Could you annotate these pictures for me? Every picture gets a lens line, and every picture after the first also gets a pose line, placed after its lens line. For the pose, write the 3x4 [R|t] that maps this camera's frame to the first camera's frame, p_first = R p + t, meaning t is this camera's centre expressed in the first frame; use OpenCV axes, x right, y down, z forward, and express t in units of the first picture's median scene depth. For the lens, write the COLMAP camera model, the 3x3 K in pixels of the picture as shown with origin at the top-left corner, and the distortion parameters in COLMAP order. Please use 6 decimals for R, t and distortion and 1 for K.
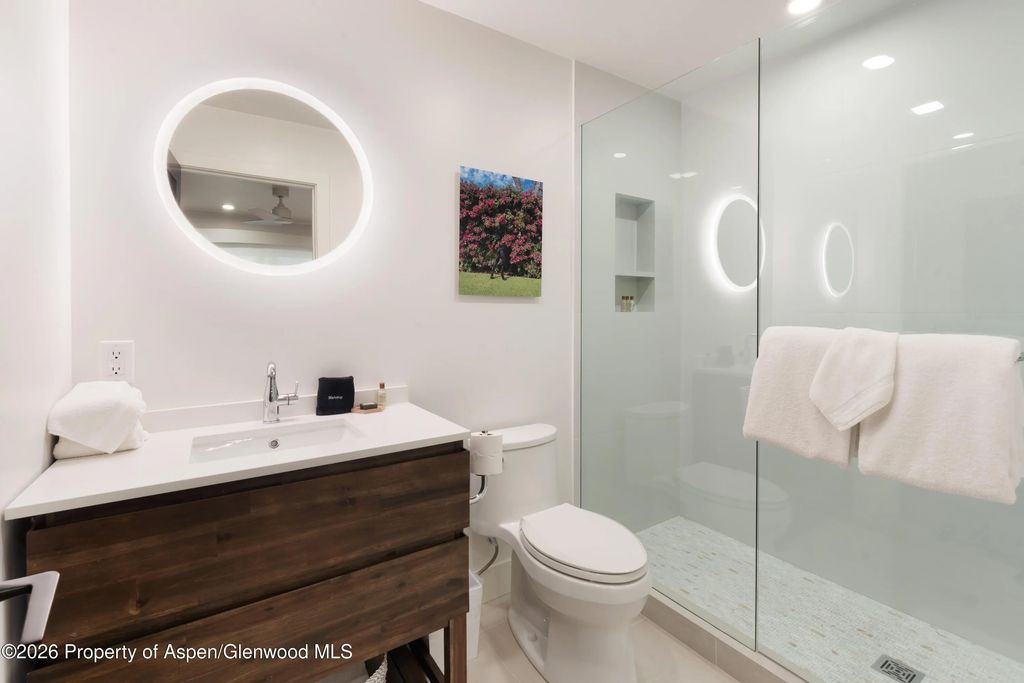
lens RADIAL K [[456.5, 0, 499.5], [0, 456.5, 312.6], [0, 0, 1]] dist [-0.004629, 0.000553]
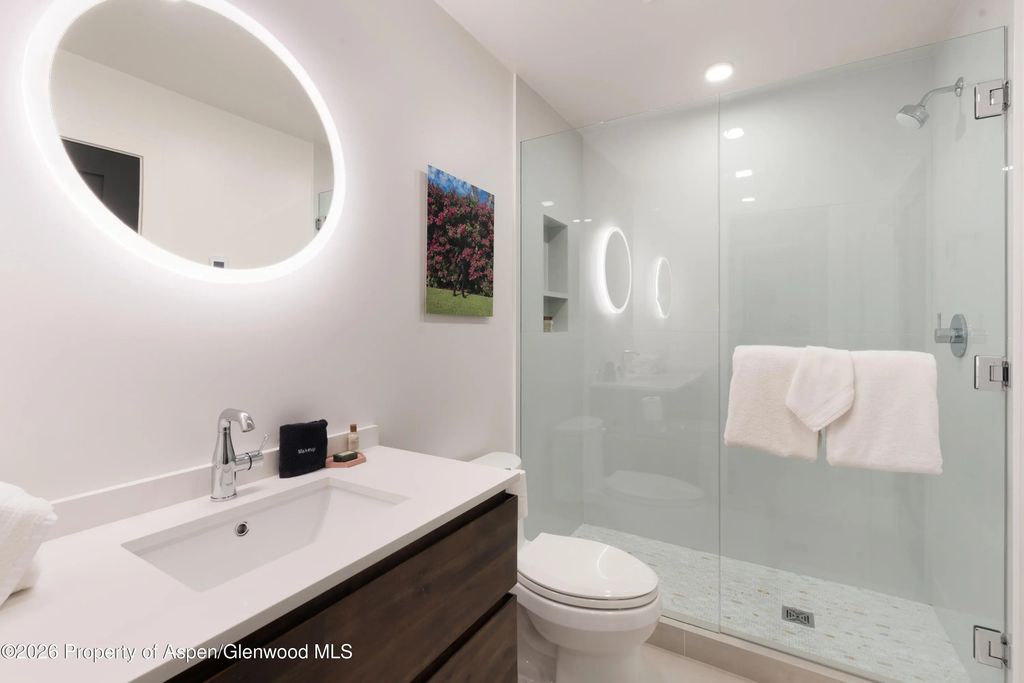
lens RADIAL K [[456.5, 0, 514.8], [0, 456.5, 326.3], [0, 0, 1]] dist [-0.004629, 0.000553]
pose [[0.903330, 0.002706, 0.428938, -0.326709], [0.000926, 0.999965, -0.008258, -0.008067], [-0.428946, 0.007857, 0.903296, 0.159723]]
